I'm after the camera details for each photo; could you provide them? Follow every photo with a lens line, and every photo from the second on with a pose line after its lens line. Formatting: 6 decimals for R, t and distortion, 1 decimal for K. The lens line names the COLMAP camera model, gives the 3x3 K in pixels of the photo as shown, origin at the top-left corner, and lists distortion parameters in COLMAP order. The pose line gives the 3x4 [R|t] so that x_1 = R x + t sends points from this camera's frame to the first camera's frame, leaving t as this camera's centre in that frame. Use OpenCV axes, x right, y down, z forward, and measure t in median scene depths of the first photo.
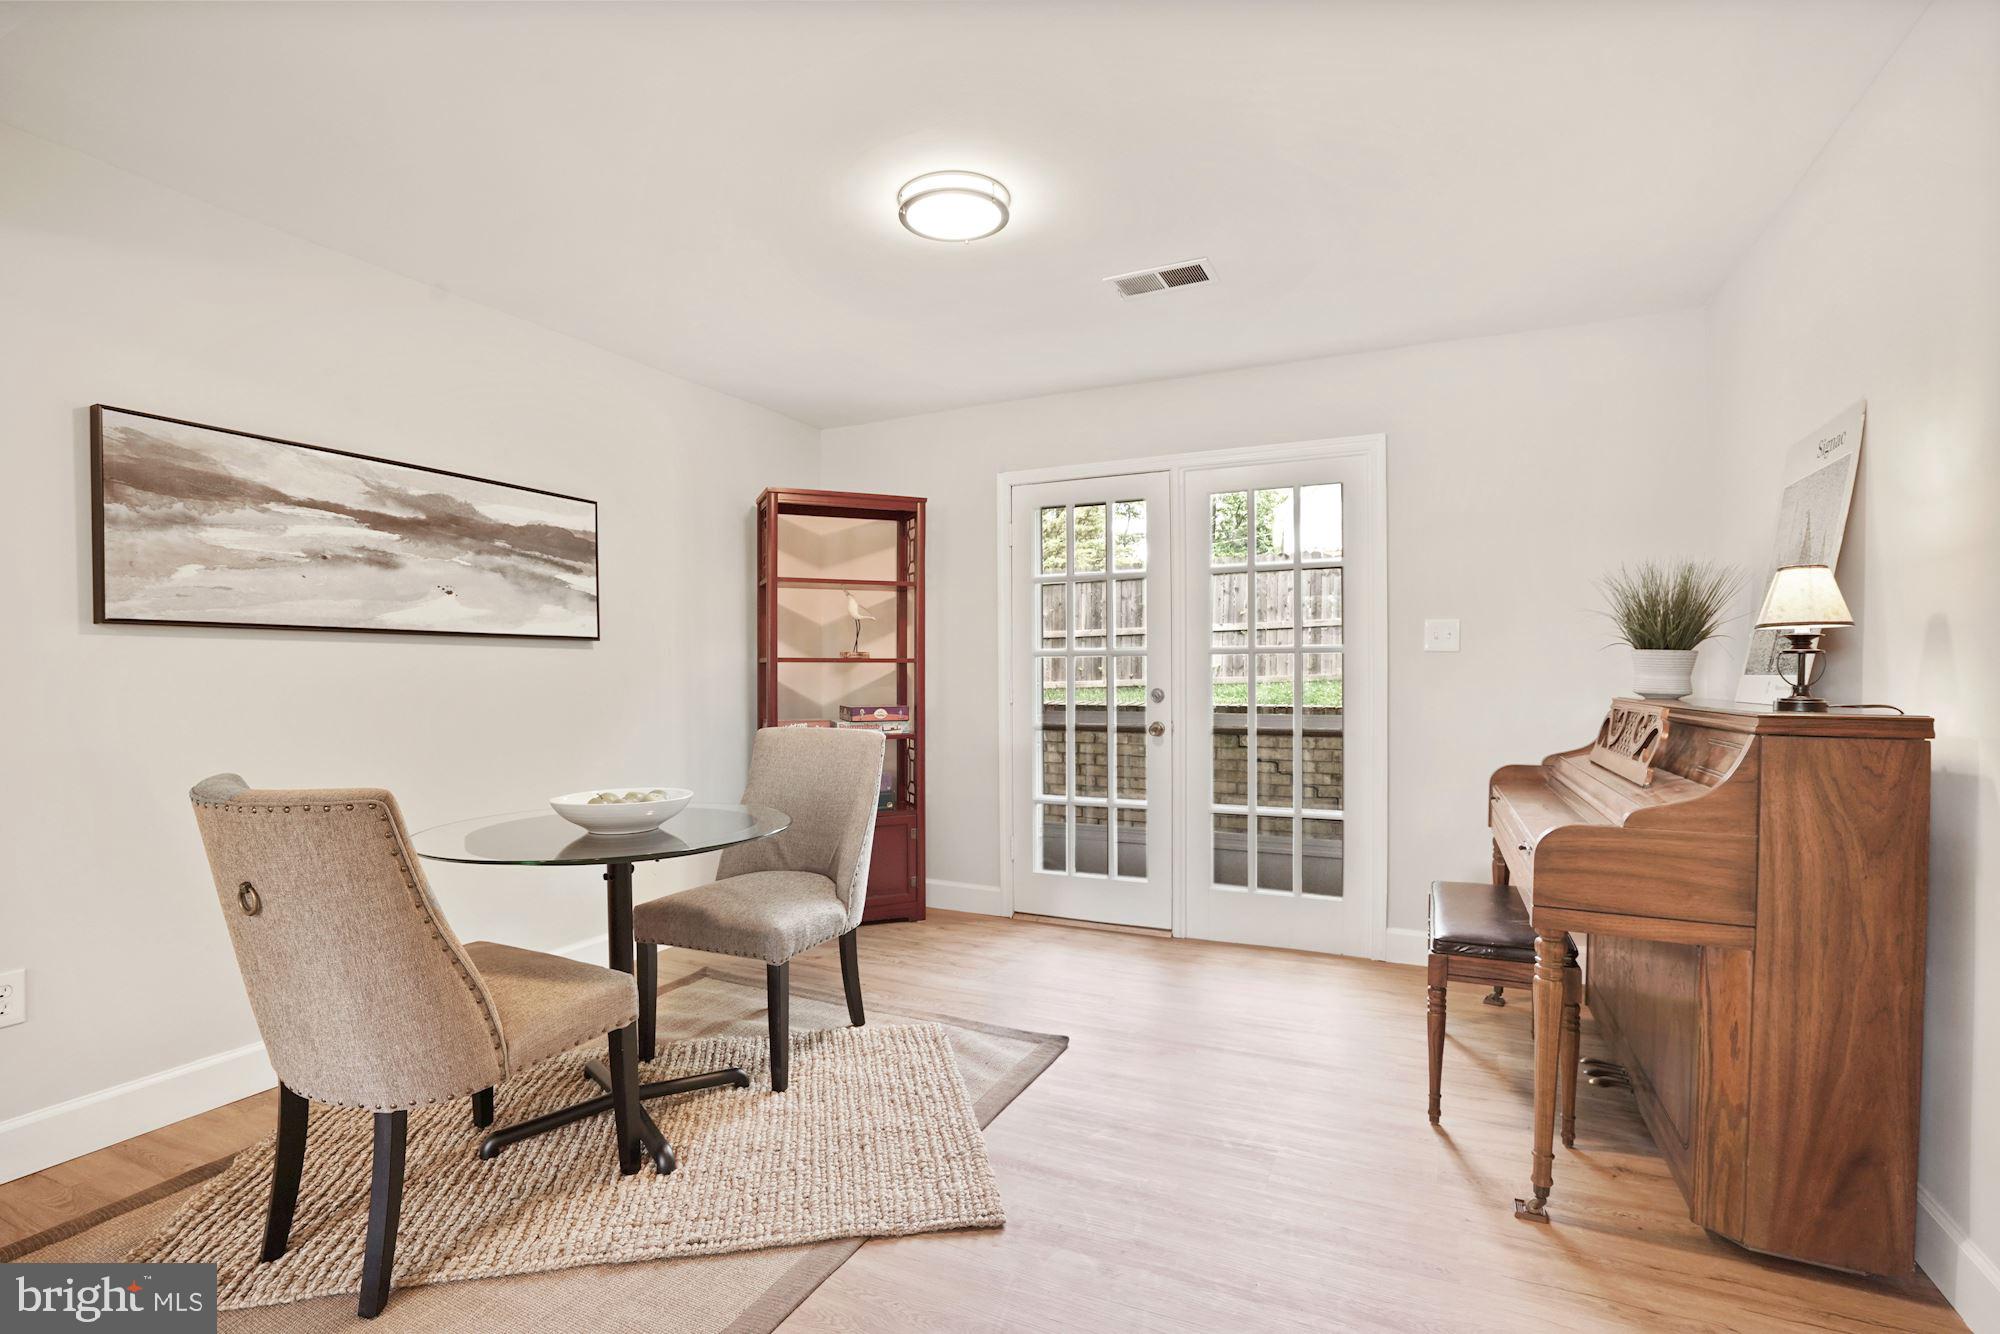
lens RADIAL K [[933.0, 0, 987.9], [0, 933.0, 680.3], [0, 0, 1]] dist [-0.062052, 0.024530]
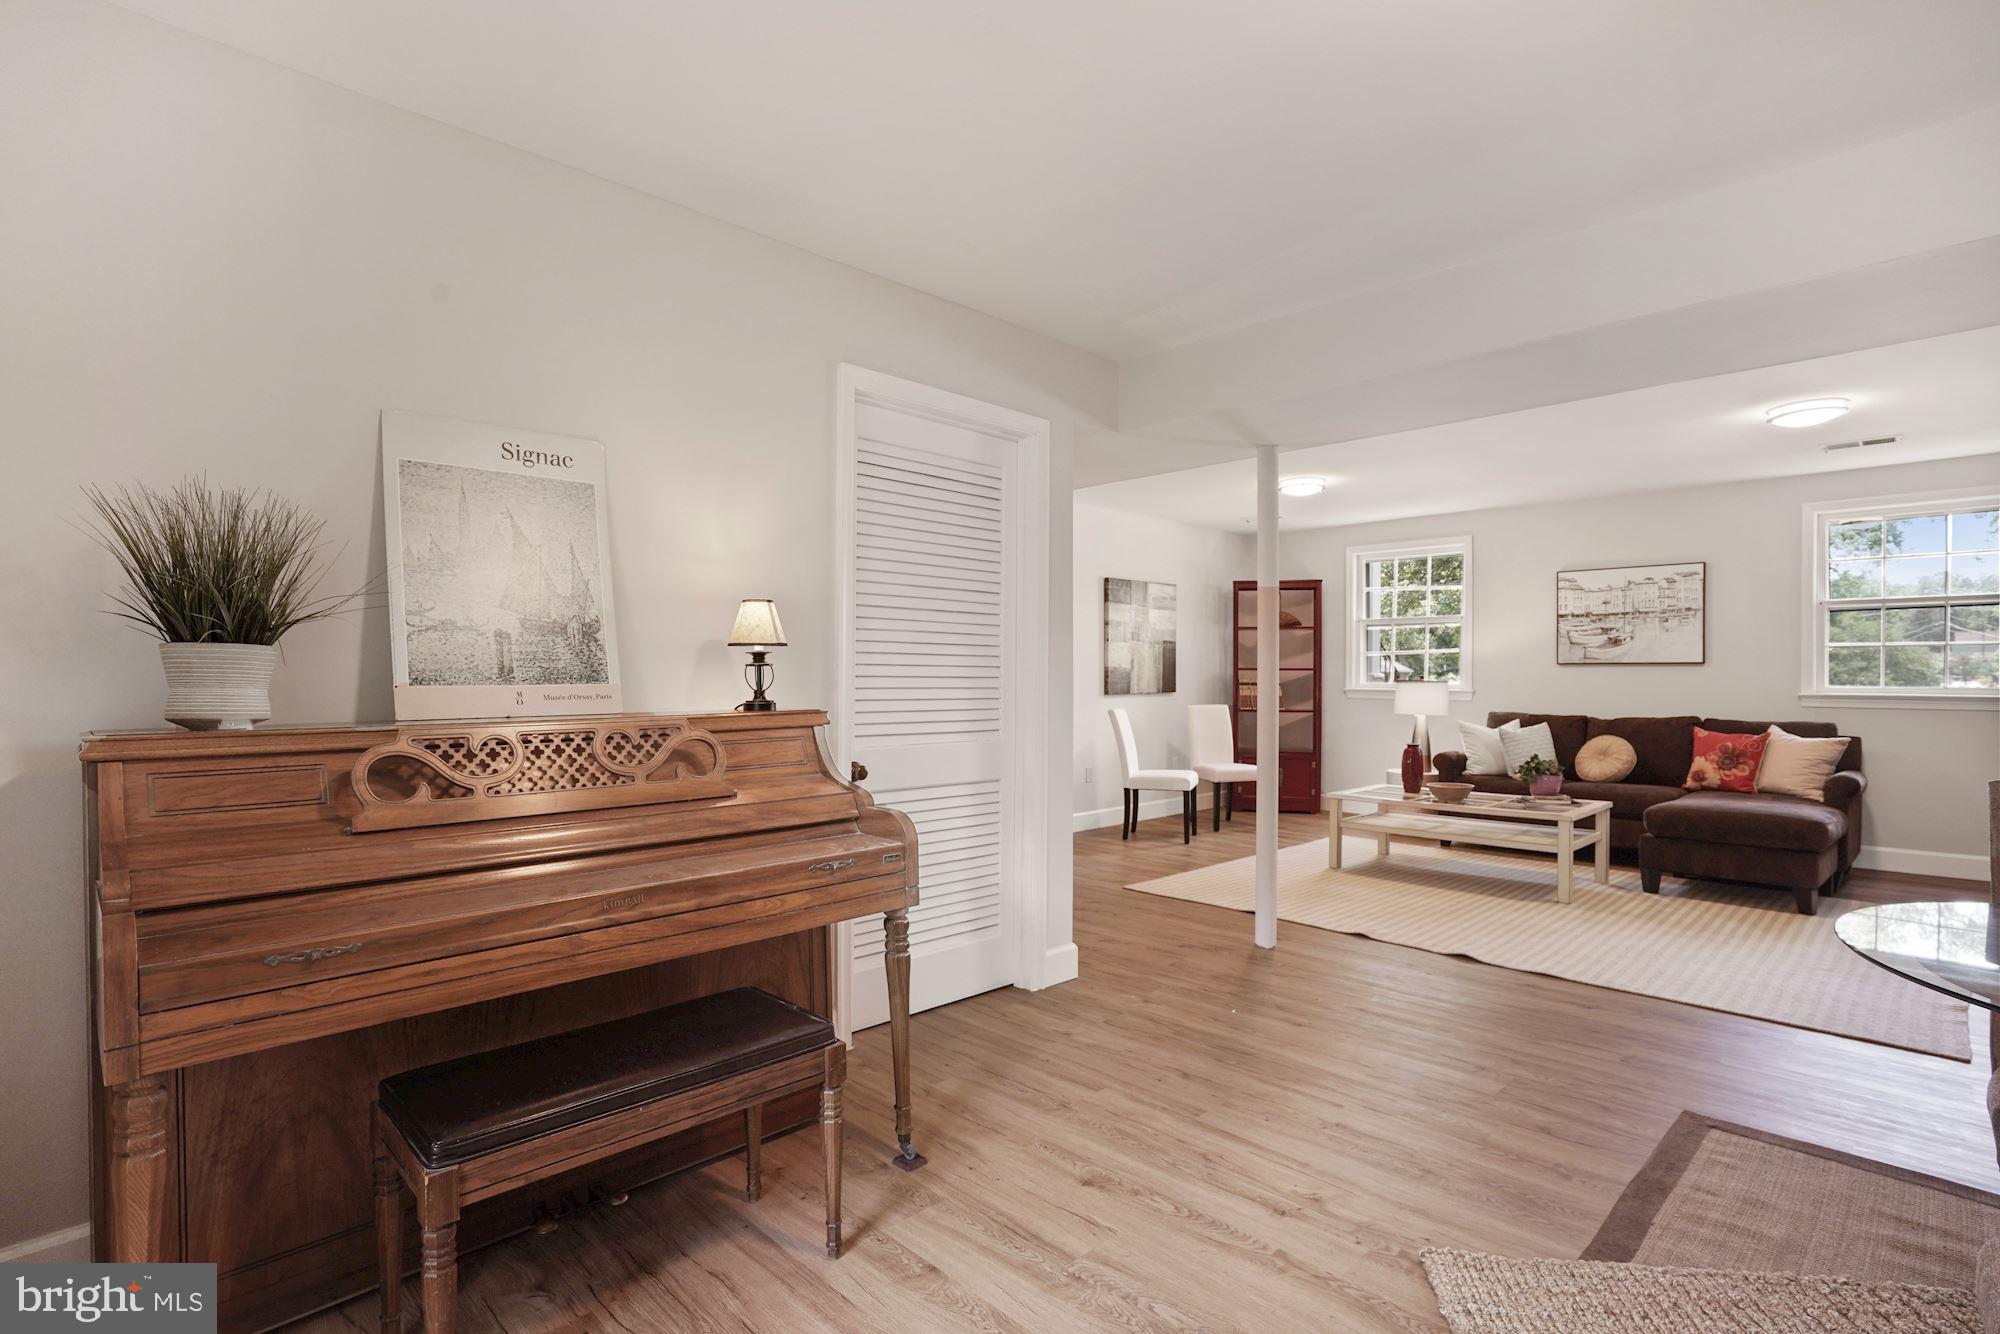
lens RADIAL K [[966.4, 0, 997.0], [0, 966.4, 677.5], [0, 0, 1]] dist [-0.049330, 0.025507]
pose [[-0.944567, 0.003174, 0.328304, 0.065614], [0.006767, 0.999929, 0.009802, -0.014064], [-0.328249, 0.011480, -0.944521, 1.243770]]
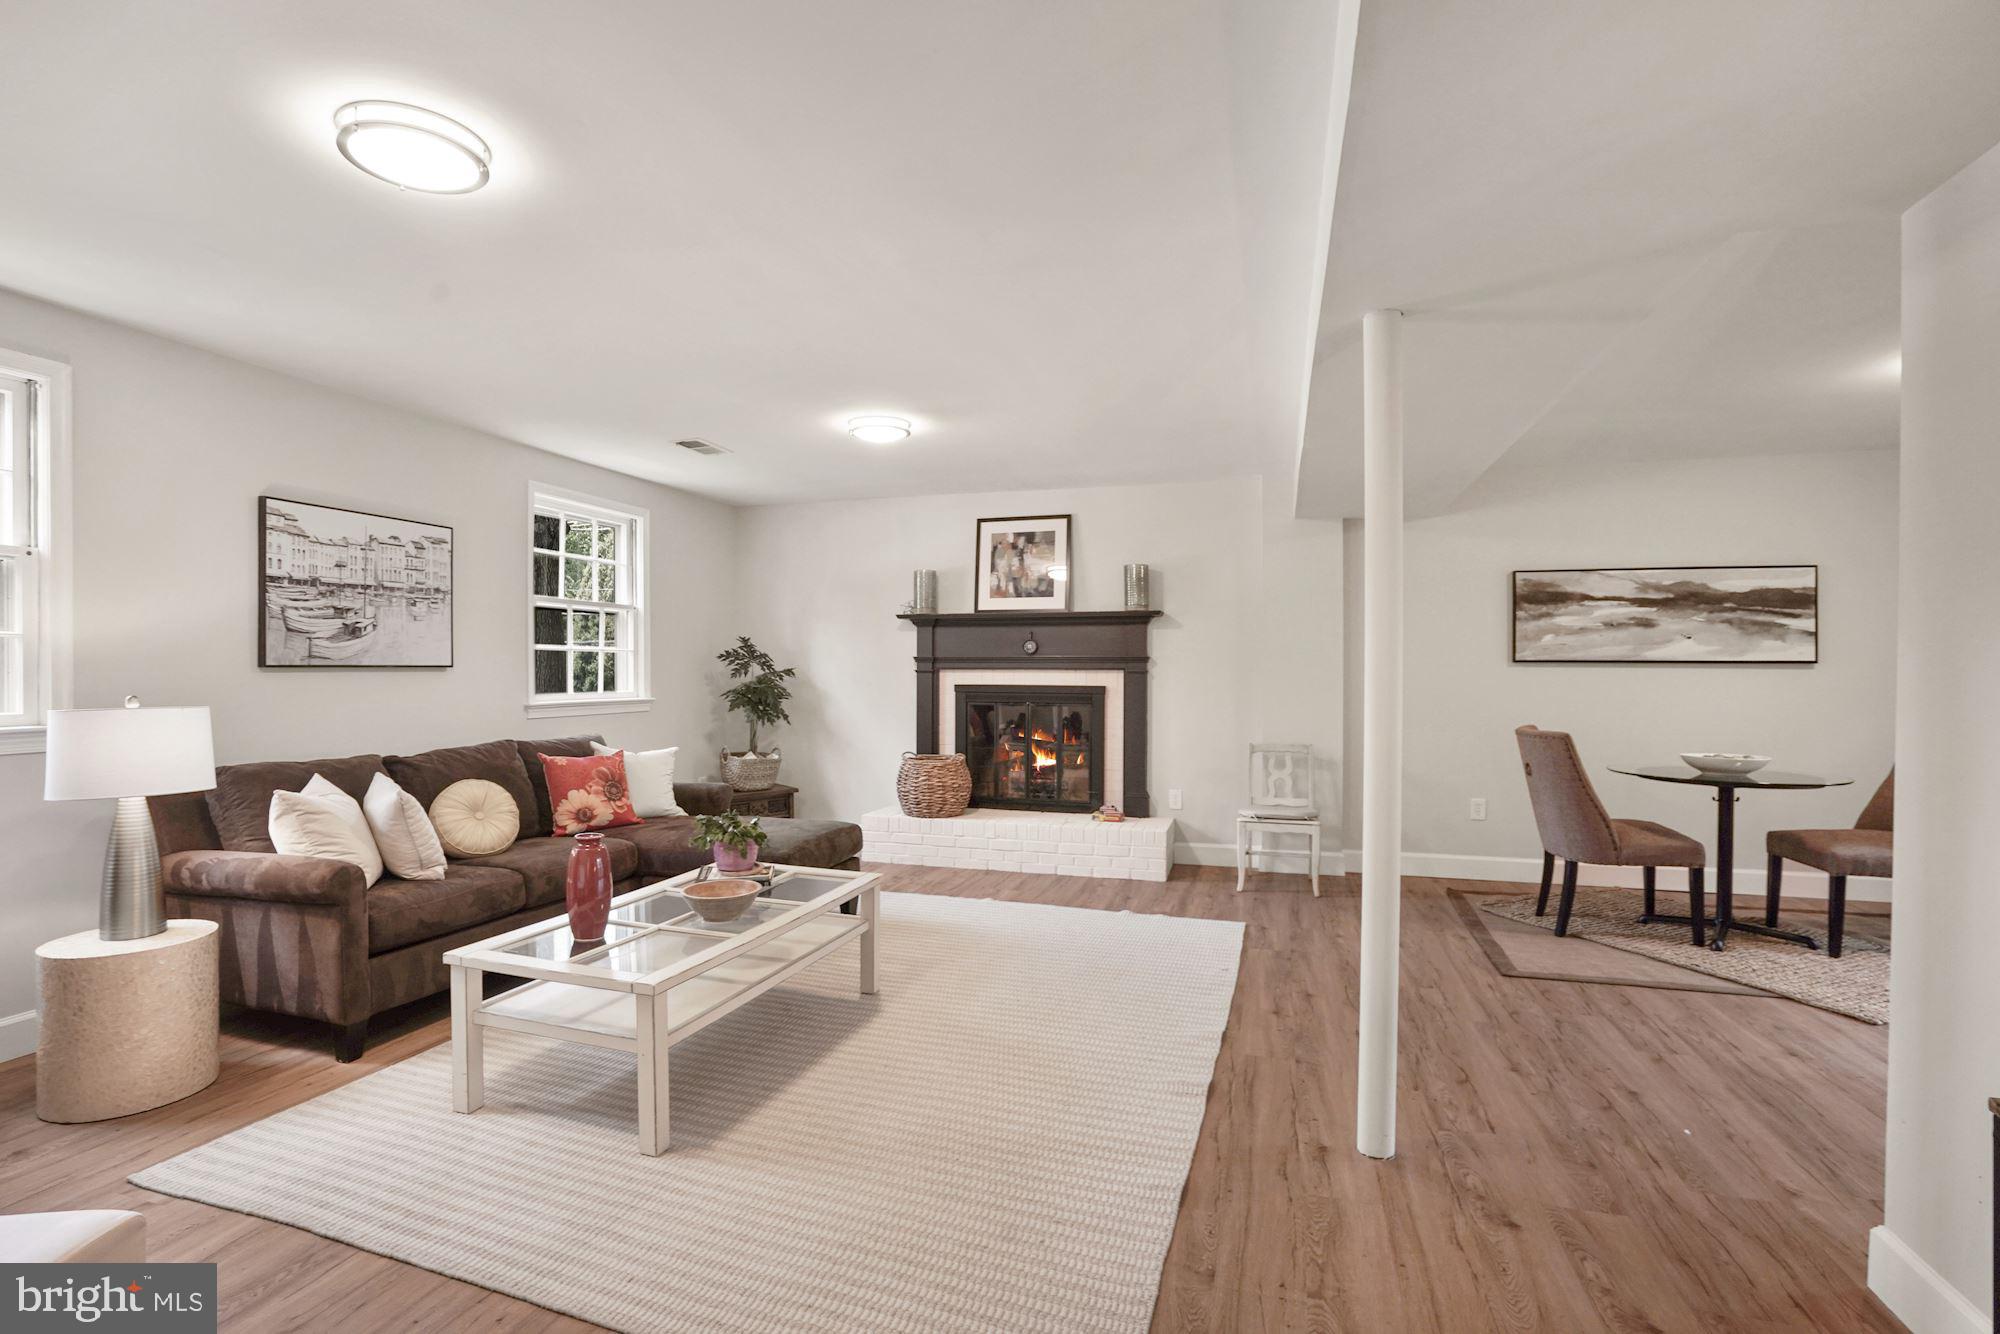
lens RADIAL K [[933.0, 0, 987.9], [0, 933.0, 680.3], [0, 0, 1]] dist [-0.062052, 0.024530]
pose [[0.158949, 0.019647, -0.987091, 0.821962], [-0.012141, 0.999765, 0.017944, -0.029044], [0.987212, 0.009132, 0.159150, -0.528300]]
